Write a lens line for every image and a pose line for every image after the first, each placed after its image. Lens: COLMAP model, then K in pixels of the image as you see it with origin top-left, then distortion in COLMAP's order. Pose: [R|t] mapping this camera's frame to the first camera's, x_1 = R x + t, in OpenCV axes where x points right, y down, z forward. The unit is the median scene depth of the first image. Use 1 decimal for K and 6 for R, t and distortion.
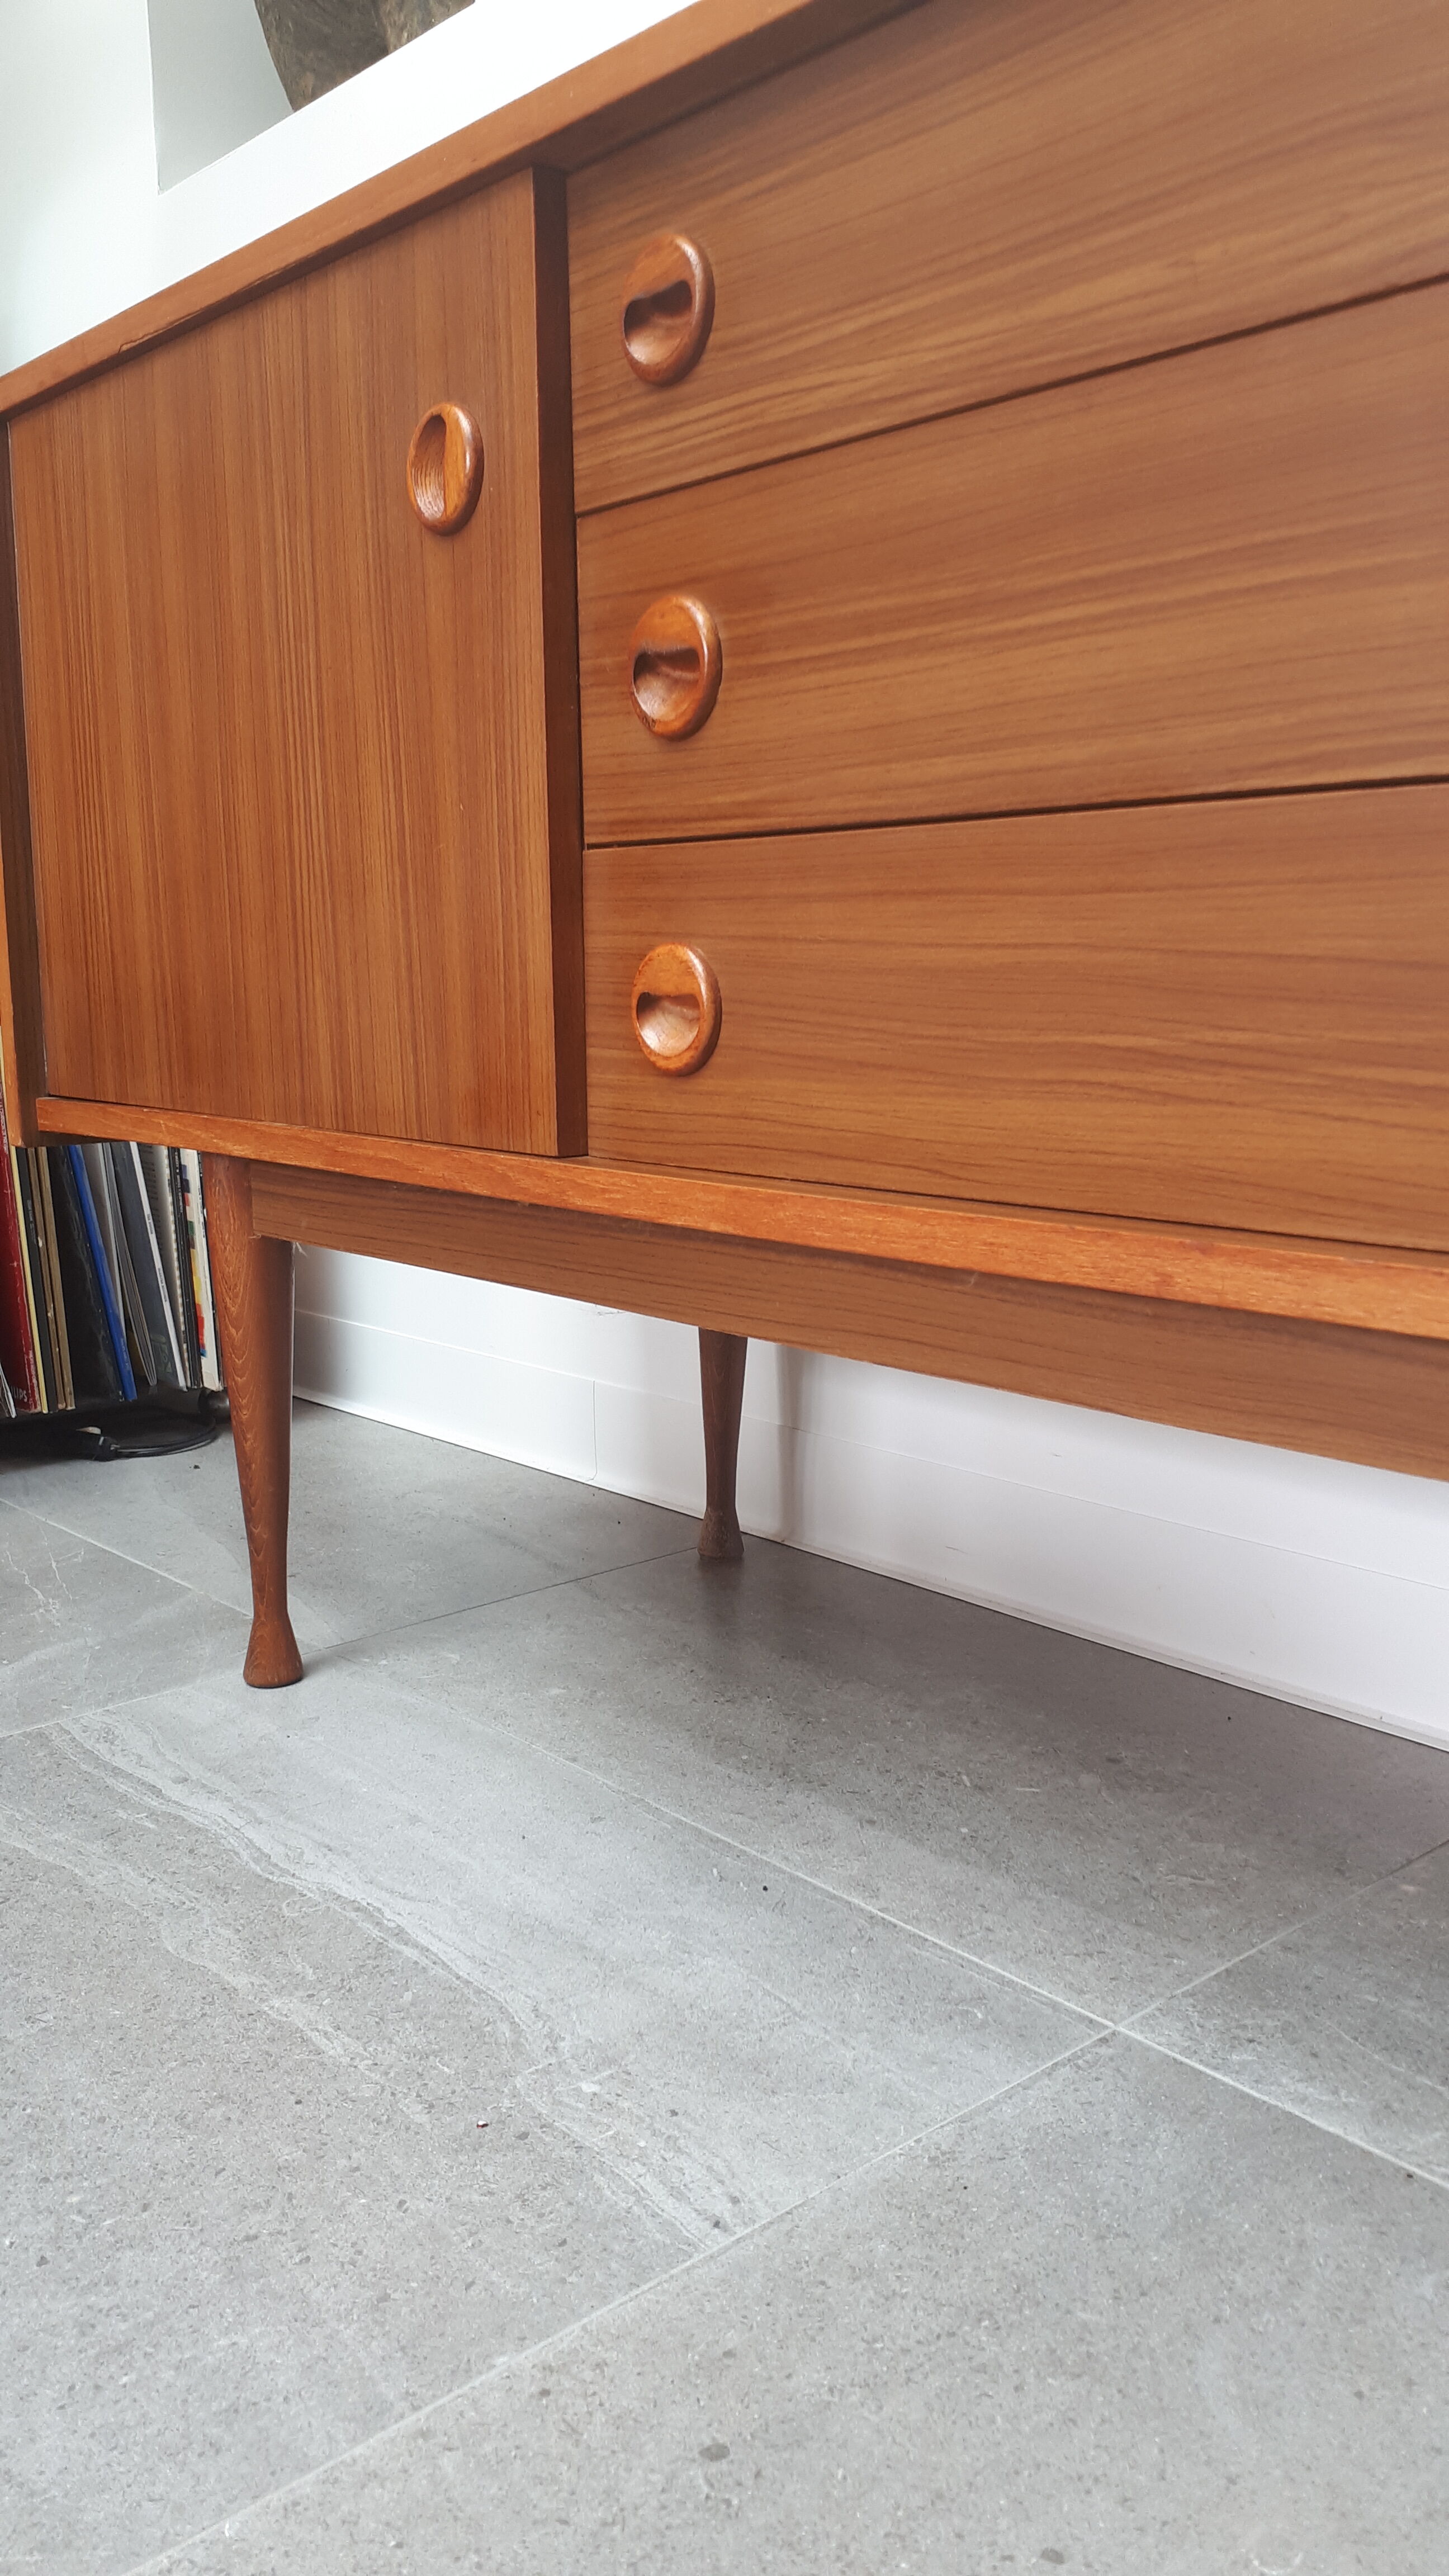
lens RADIAL K [[2020.6, 0, 718.4], [0, 2020.6, 1299.6], [0, 0, 1]] dist [0.008949, -0.012967]
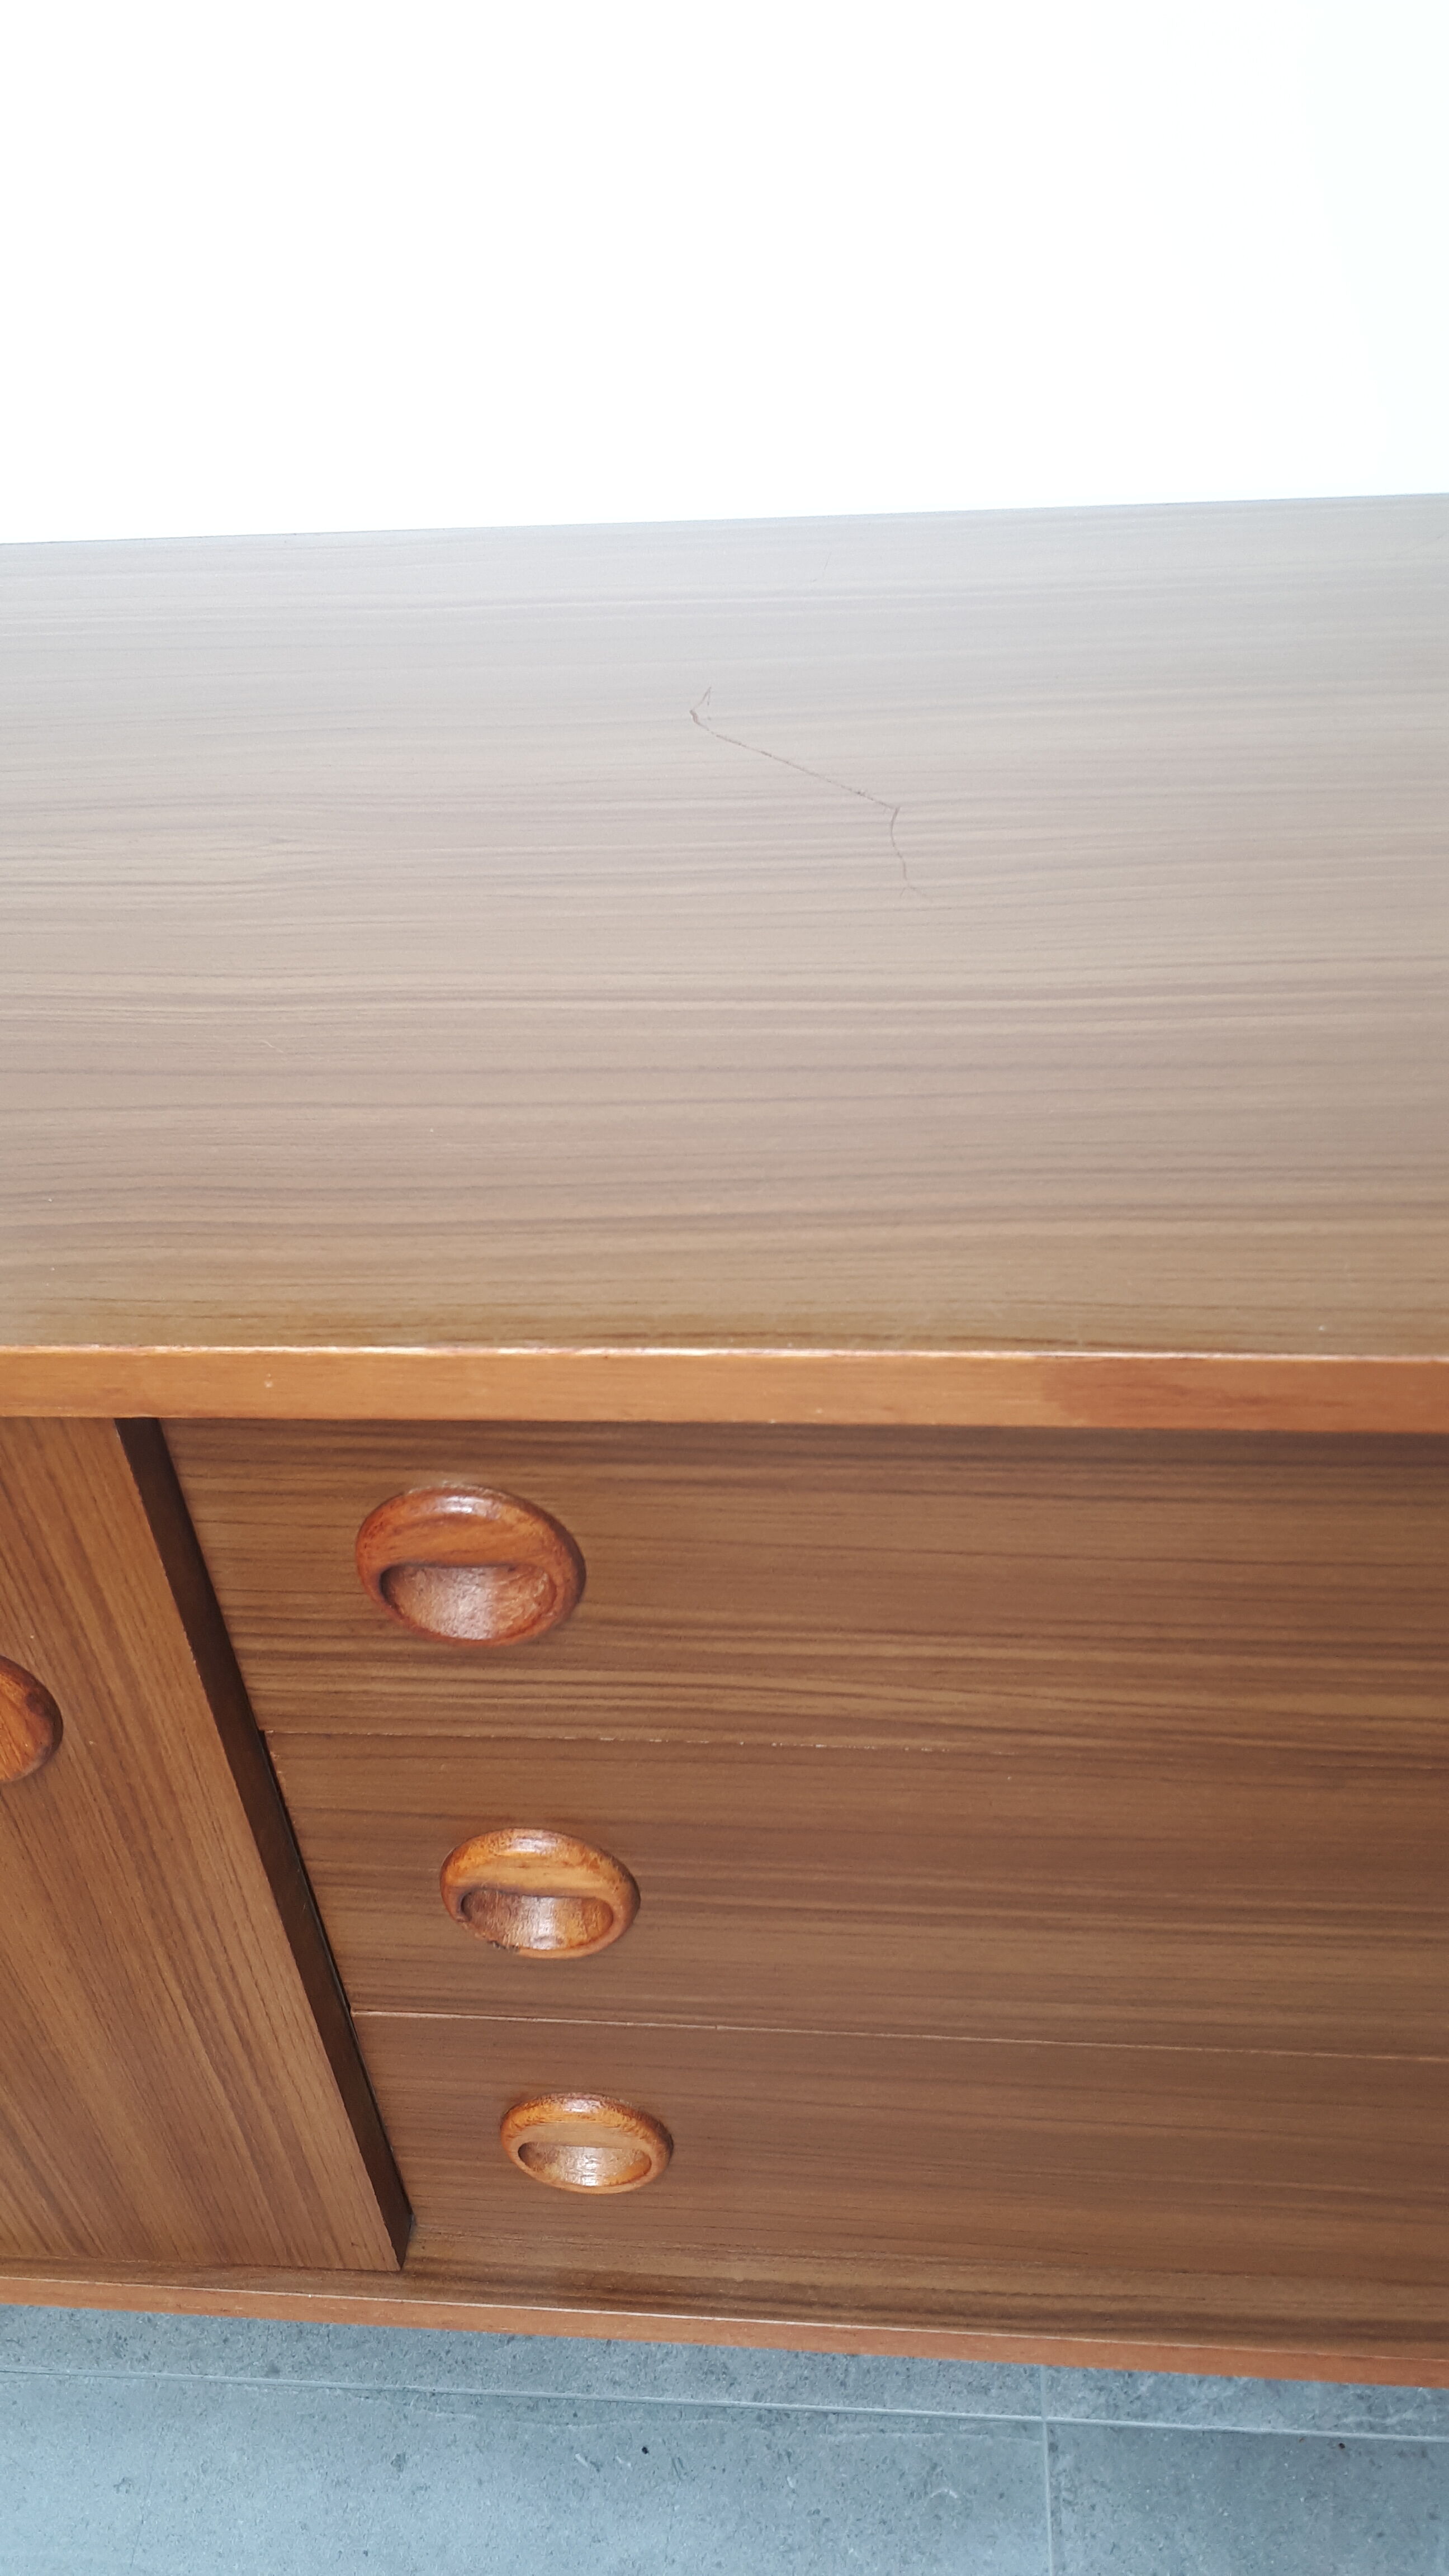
lens RADIAL K [[2020.6, 0, 733.7], [0, 2020.6, 1276.7], [0, 0, 1]] dist [0.008949, -0.012967]
pose [[0.707571, -0.468220, 0.529258, -0.227592], [0.164818, 0.837669, 0.520716, -0.791404], [-0.687153, -0.281212, 0.669882, 0.518580]]
